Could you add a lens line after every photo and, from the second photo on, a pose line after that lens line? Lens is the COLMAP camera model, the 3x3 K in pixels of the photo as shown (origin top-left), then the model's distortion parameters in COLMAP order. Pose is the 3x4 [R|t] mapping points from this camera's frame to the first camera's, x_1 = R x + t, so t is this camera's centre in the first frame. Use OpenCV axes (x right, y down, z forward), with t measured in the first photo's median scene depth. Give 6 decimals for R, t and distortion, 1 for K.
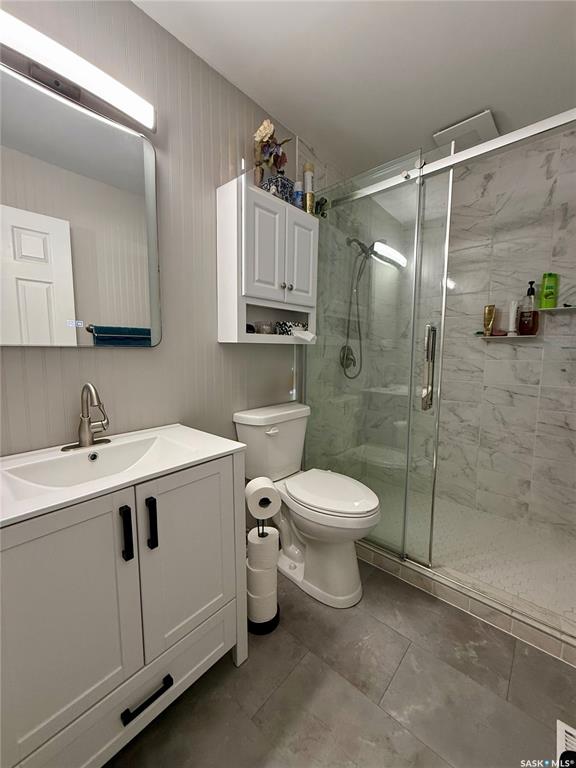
lens RADIAL K [[305.4, 0, 289.3], [0, 305.4, 379.2], [0, 0, 1]] dist [0.000404, -0.000073]
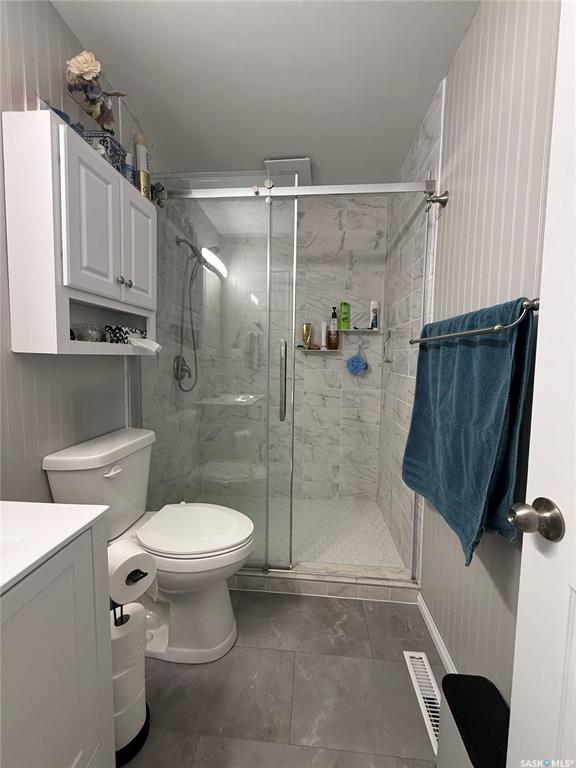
lens RADIAL K [[305.4, 0, 289.4], [0, 305.4, 379.9], [0, 0, 1]] dist [0.000404, -0.000073]
pose [[0.800027, -0.036275, 0.598866, -0.140437], [0.046120, 0.998935, -0.001102, -0.032163], [-0.598189, 0.028502, 0.800848, 0.128316]]
